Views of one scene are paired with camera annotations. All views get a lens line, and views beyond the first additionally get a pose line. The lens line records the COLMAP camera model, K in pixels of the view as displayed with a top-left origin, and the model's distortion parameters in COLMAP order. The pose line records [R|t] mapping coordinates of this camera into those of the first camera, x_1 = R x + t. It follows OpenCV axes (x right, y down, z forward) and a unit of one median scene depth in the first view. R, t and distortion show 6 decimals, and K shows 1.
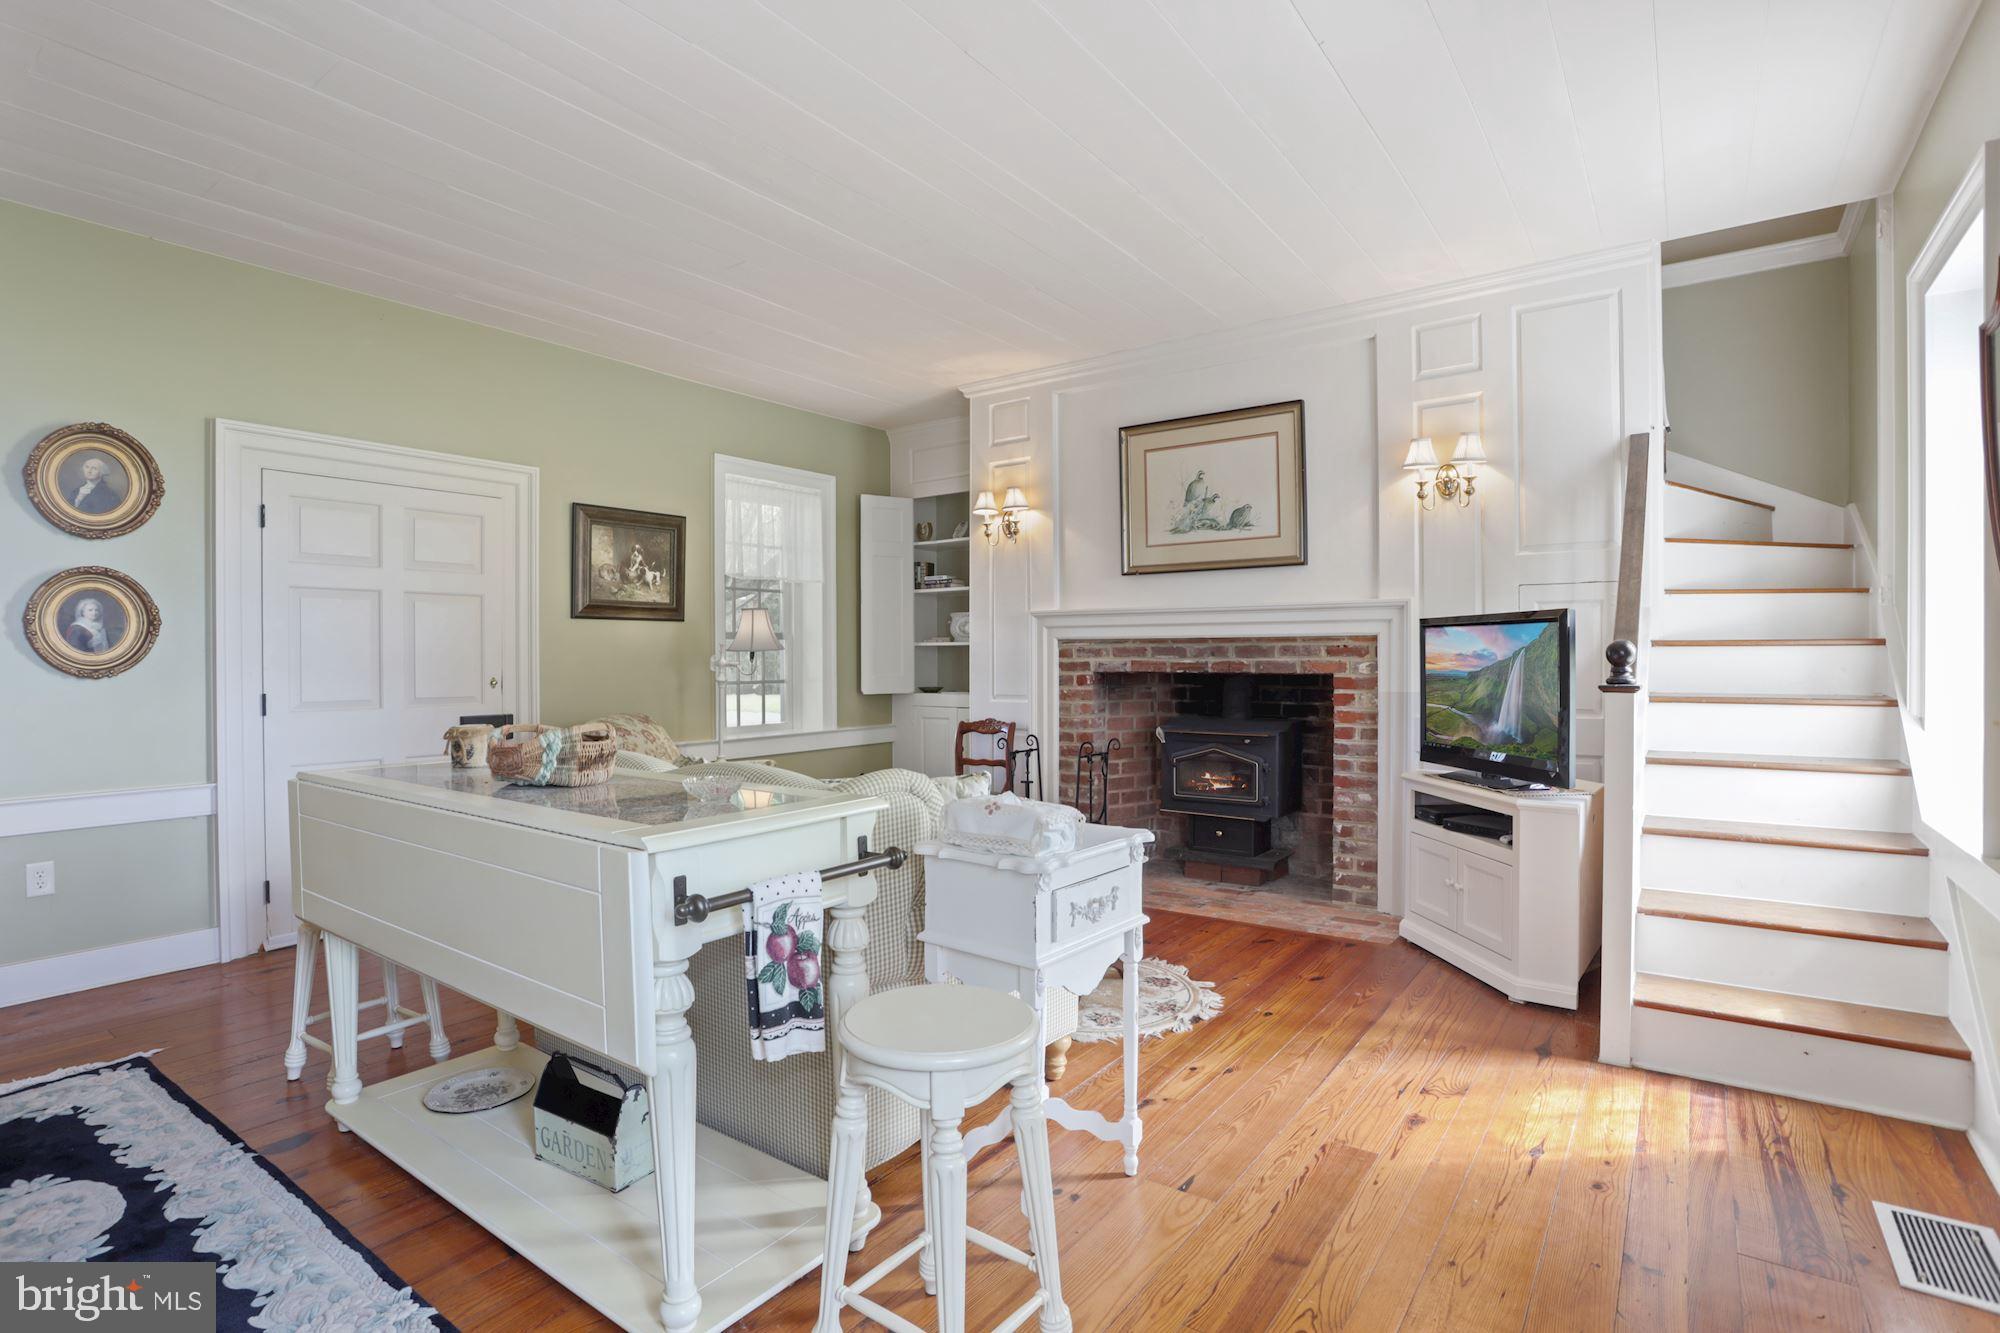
lens RADIAL K [[1007.8, 0, 999.8], [0, 1007.8, 669.4], [0, 0, 1]] dist [-0.041534, 0.014404]
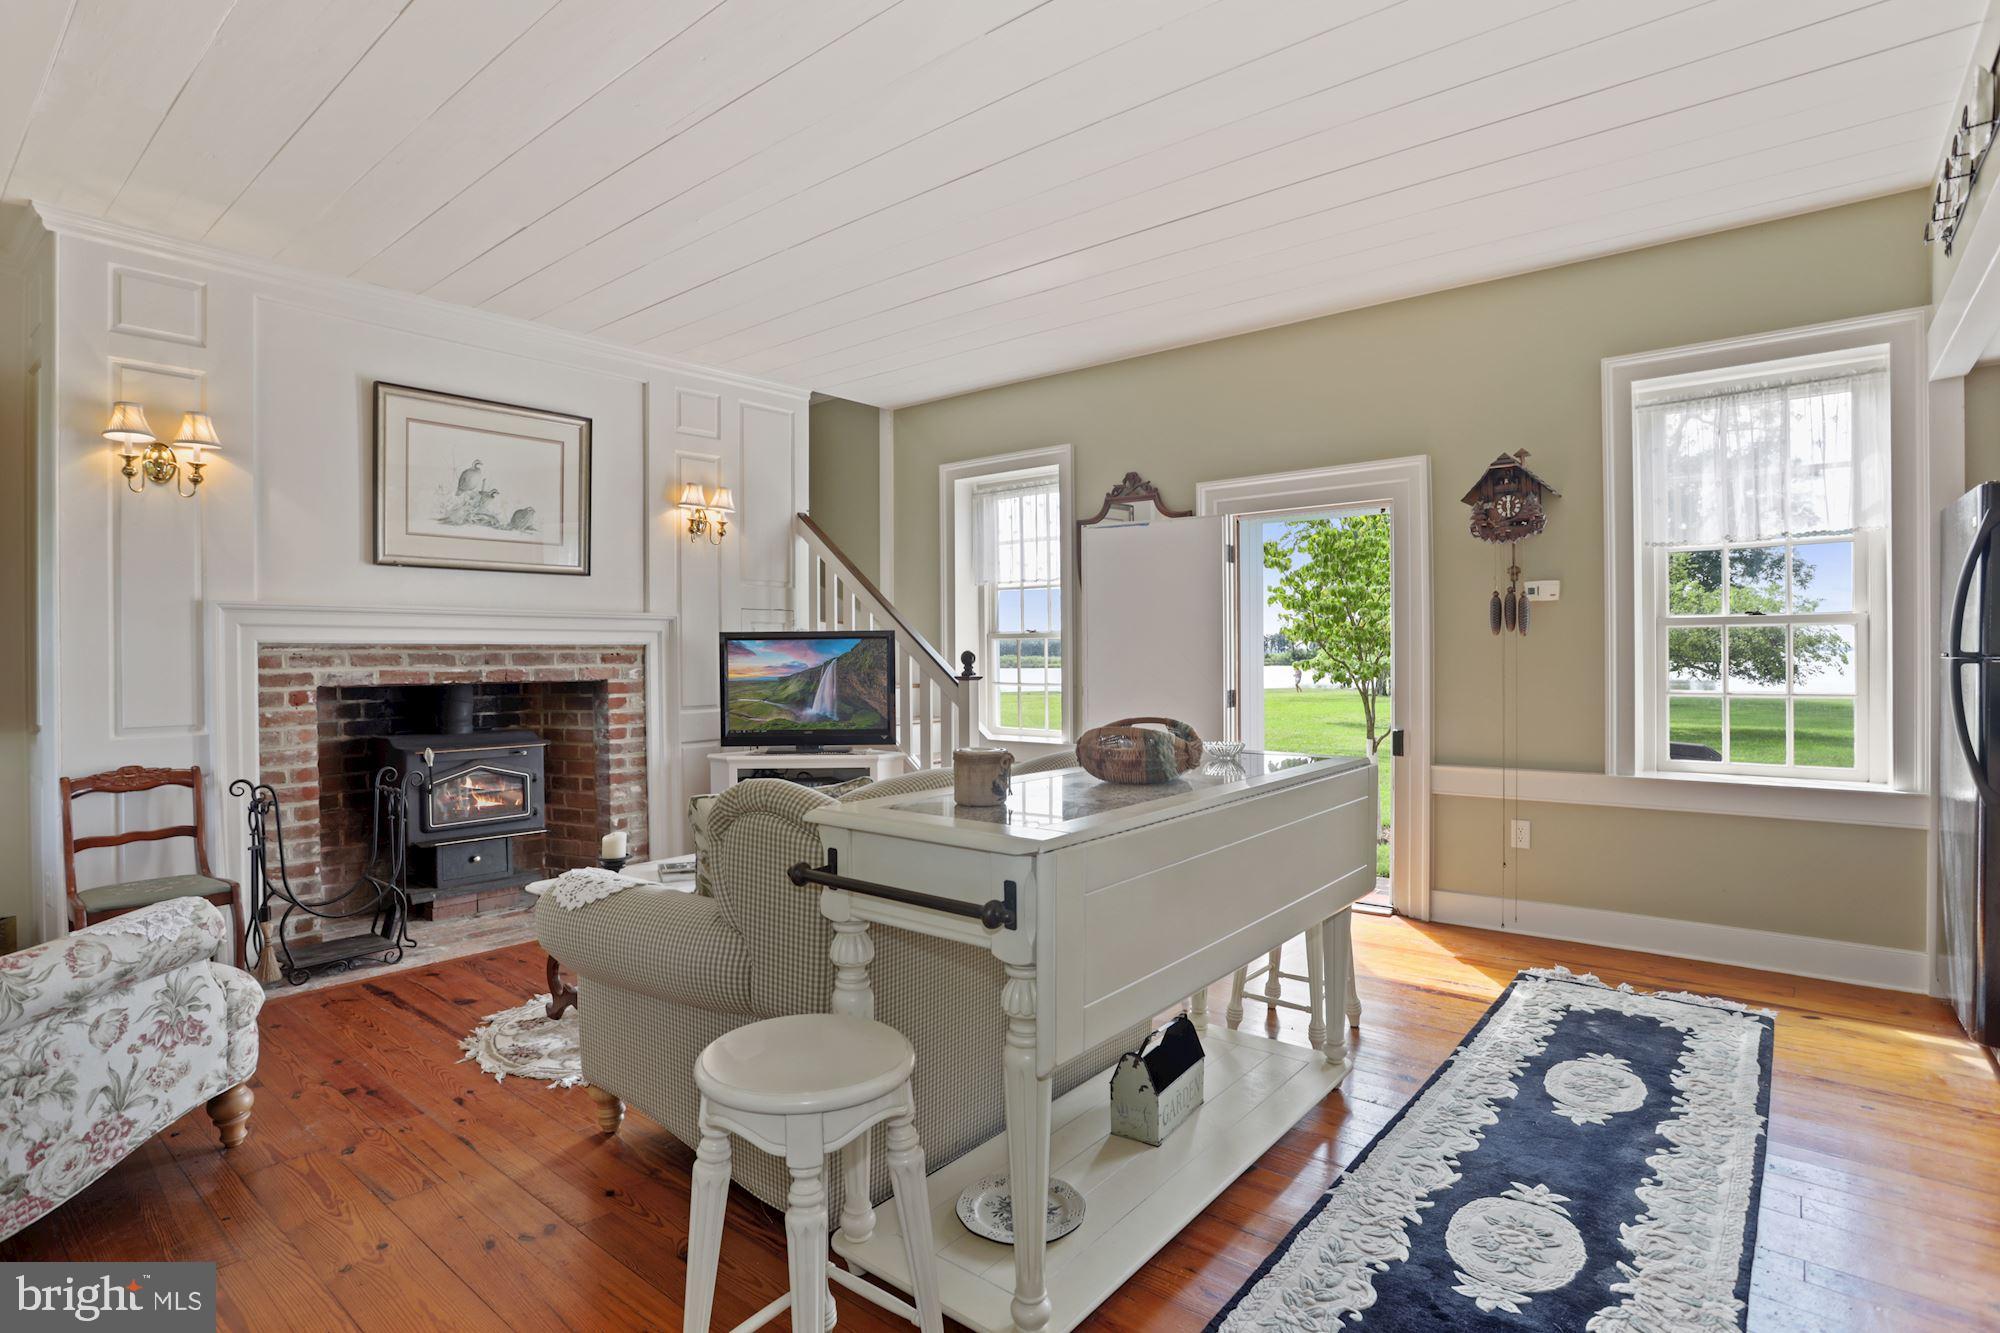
lens RADIAL K [[1007.8, 0, 1006.9], [0, 1007.8, 659.5], [0, 0, 1]] dist [-0.041534, 0.014404]
pose [[0.043235, 0.002889, 0.999061, -0.686325], [0.024058, 0.999703, -0.003932, -0.002500], [-0.998775, 0.024206, 0.043152, 0.498812]]
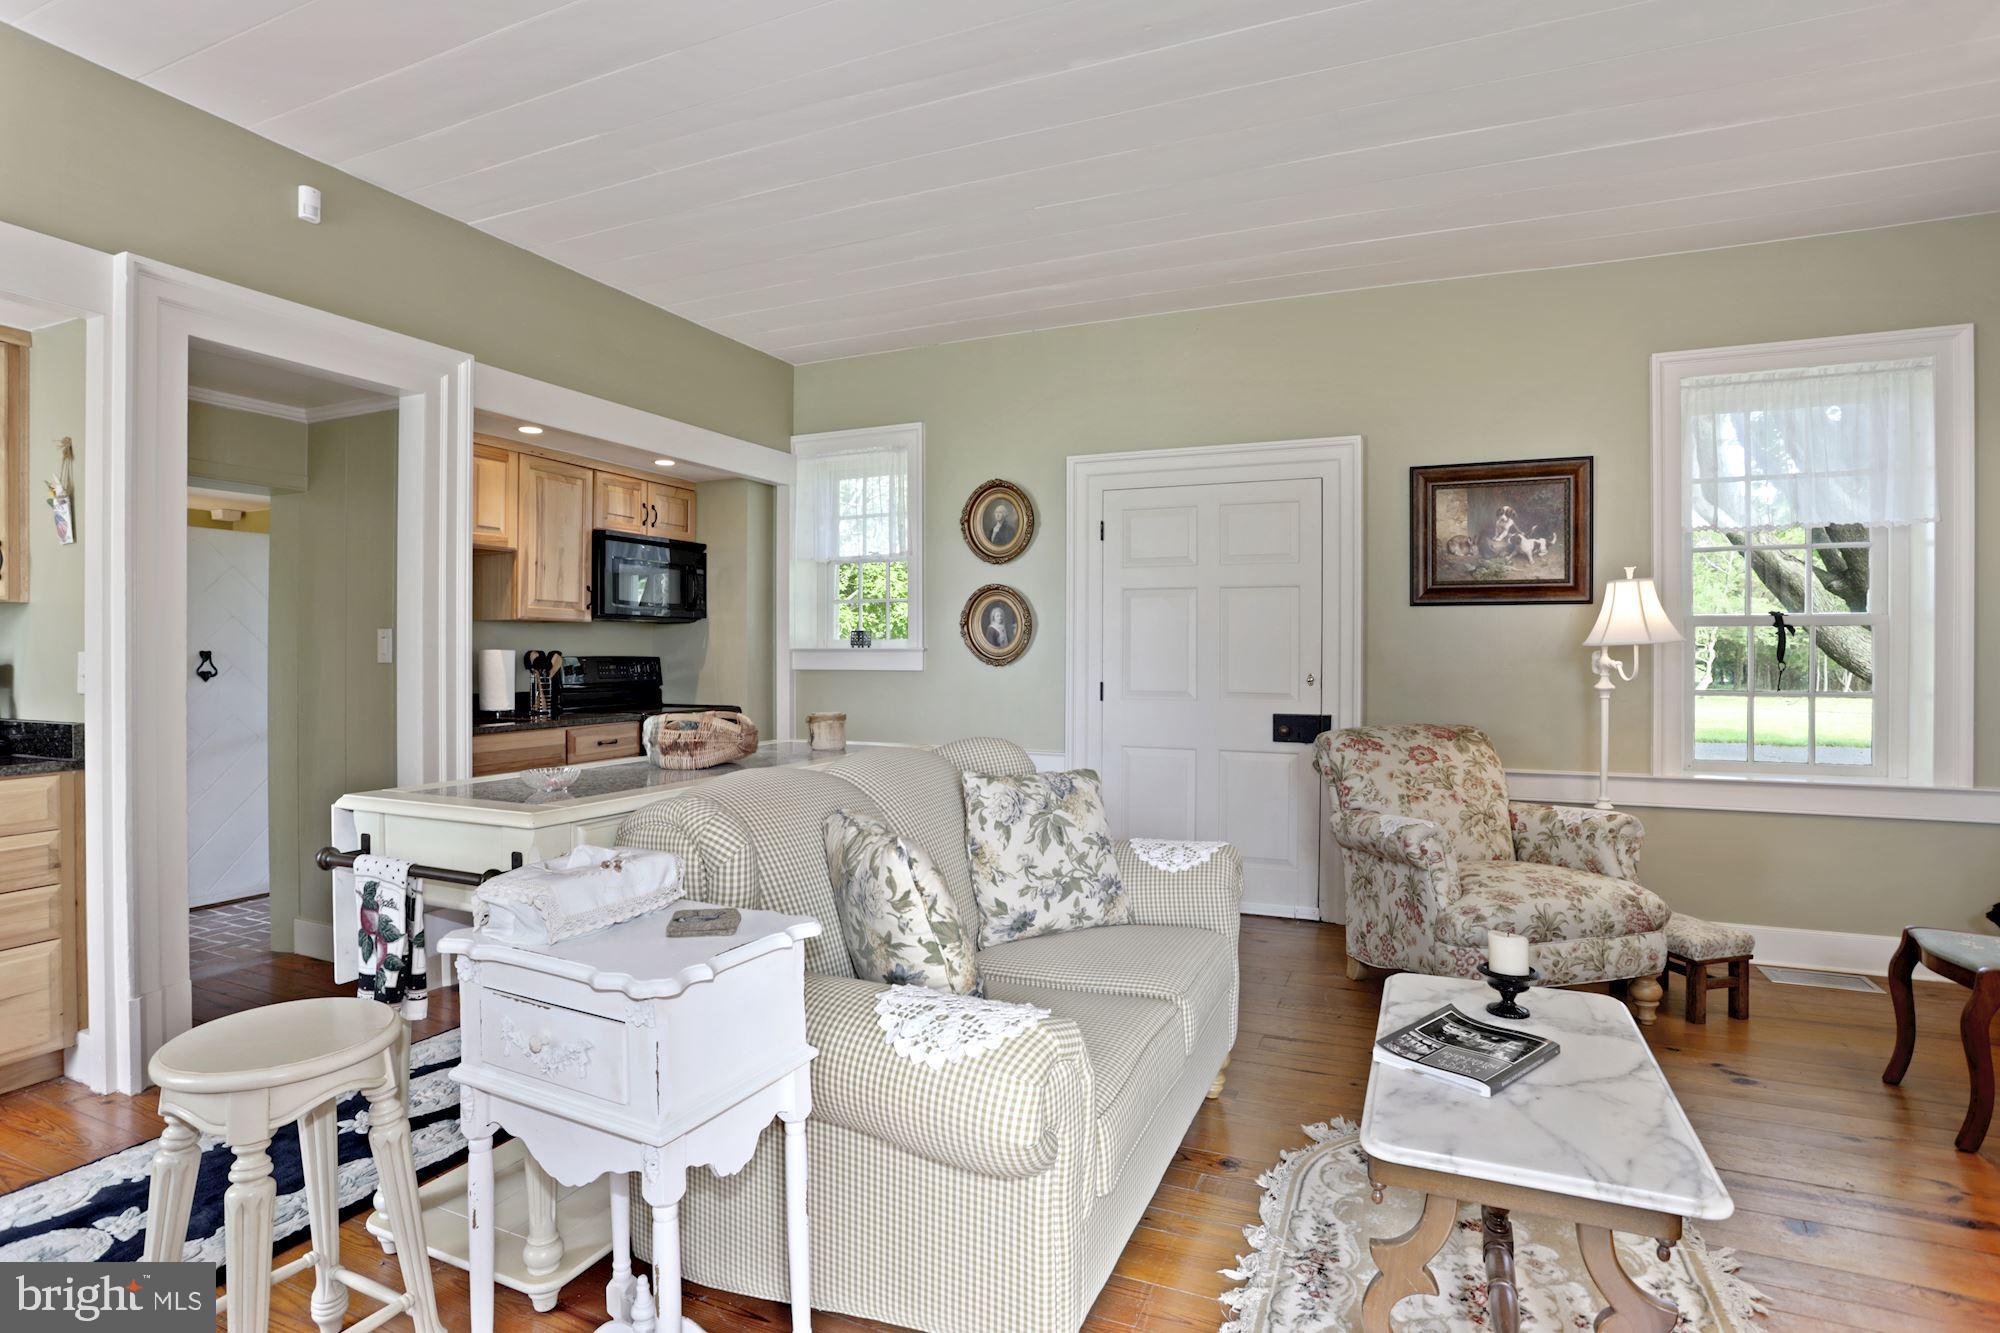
lens RADIAL K [[1007.8, 0, 992.3], [0, 1007.8, 641.1], [0, 0, 1]] dist [-0.041534, 0.014404]
pose [[0.226004, -0.000248, -0.974126, 0.325911], [-0.012407, 0.999918, -0.003133, -0.015324], [0.974047, 0.012795, 0.225983, 0.496655]]
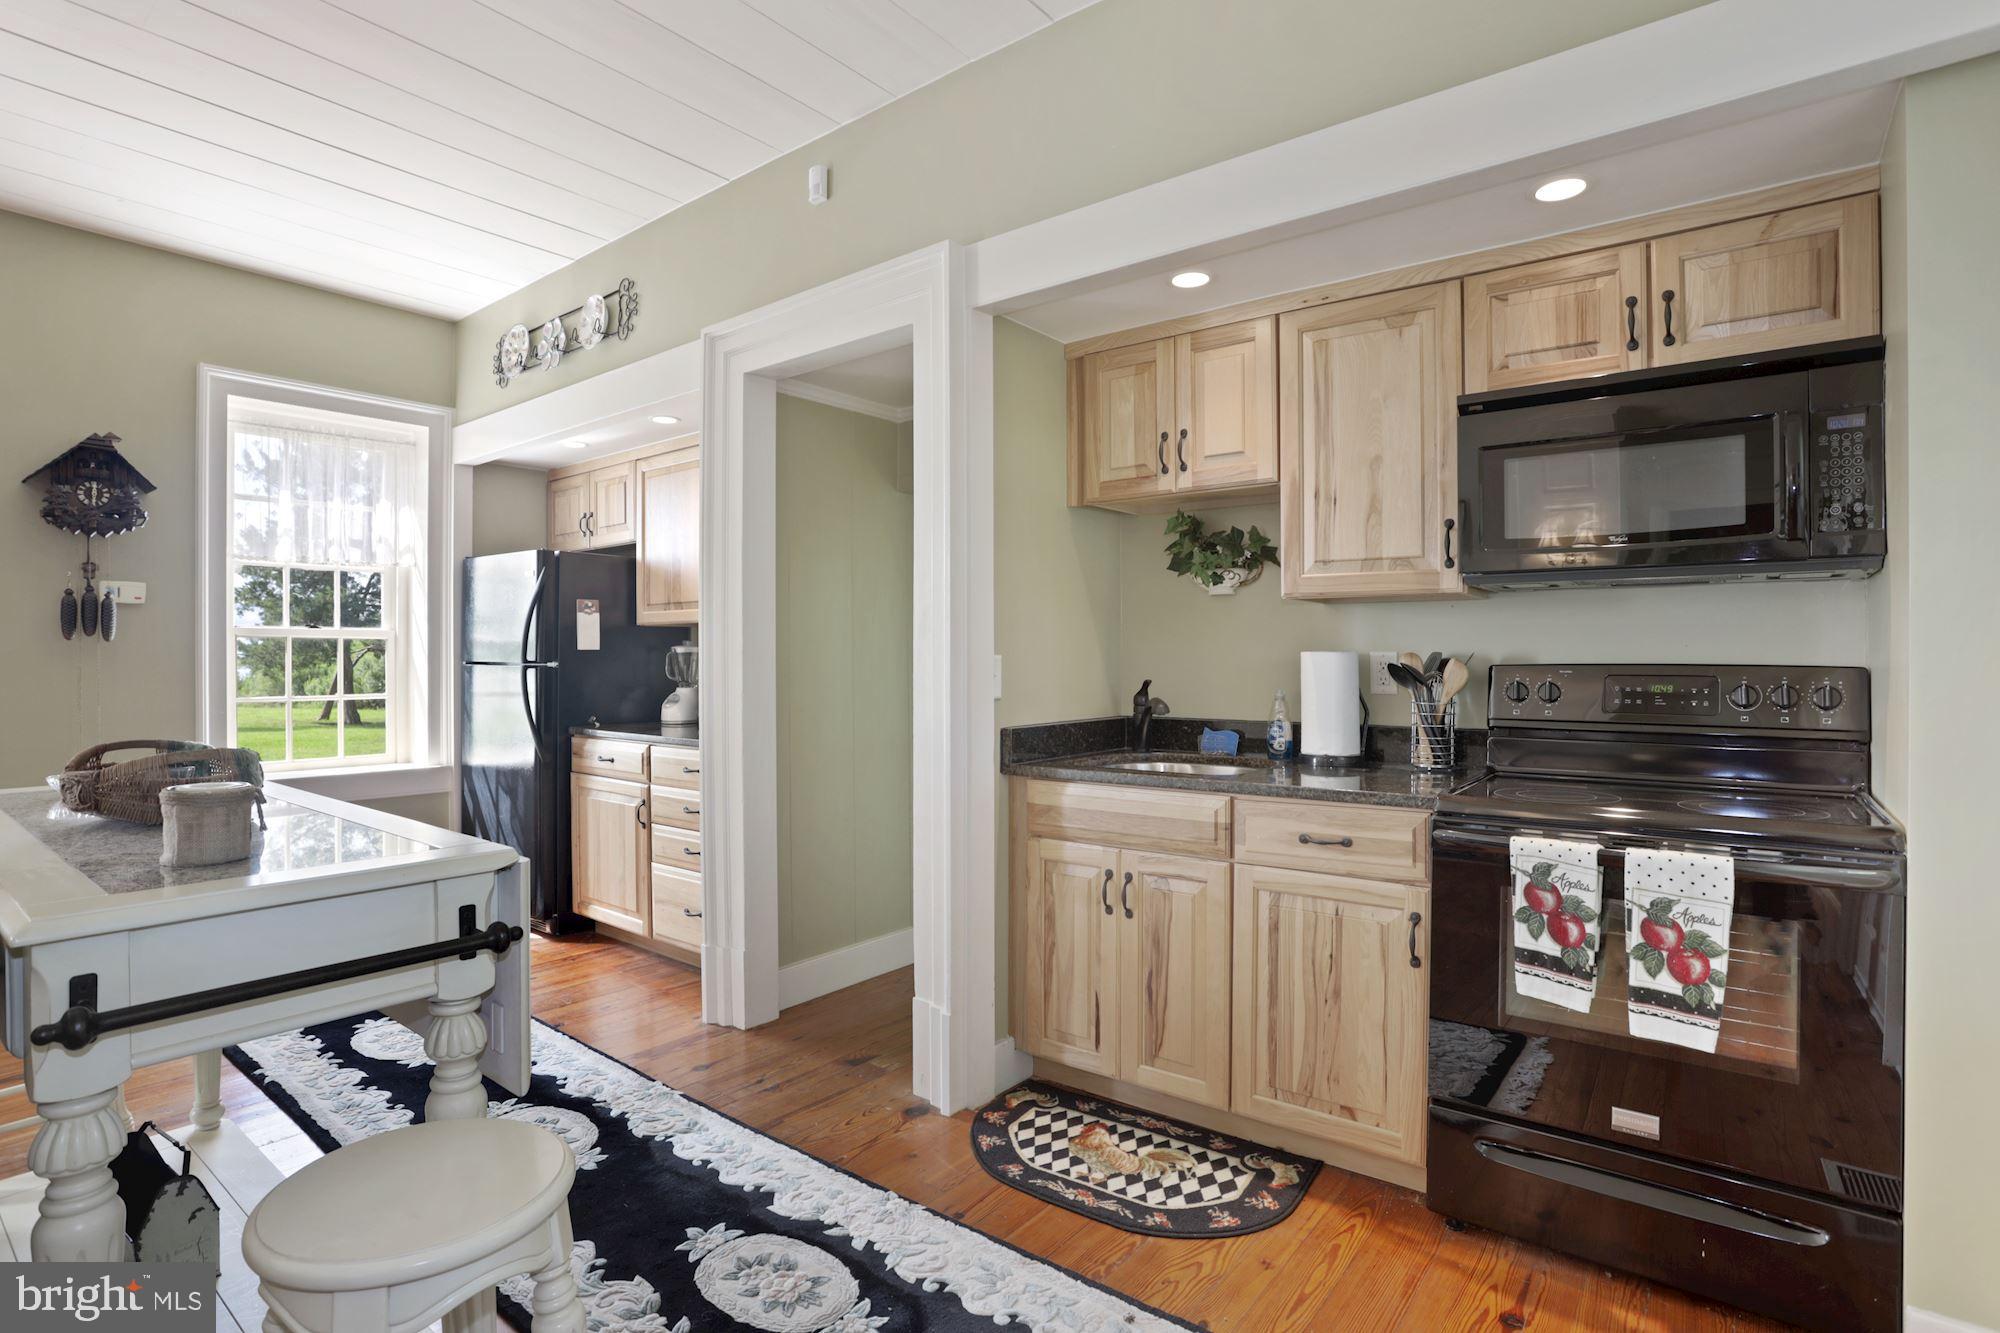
lens RADIAL K [[1007.8, 0, 999.0], [0, 1007.8, 640.9], [0, 0, 1]] dist [-0.041534, 0.014404]
pose [[-0.999214, 0.008546, 0.038699, -0.526142], [0.008751, 0.999949, 0.005138, -0.013993], [-0.038653, 0.005472, -0.999238, 0.818302]]
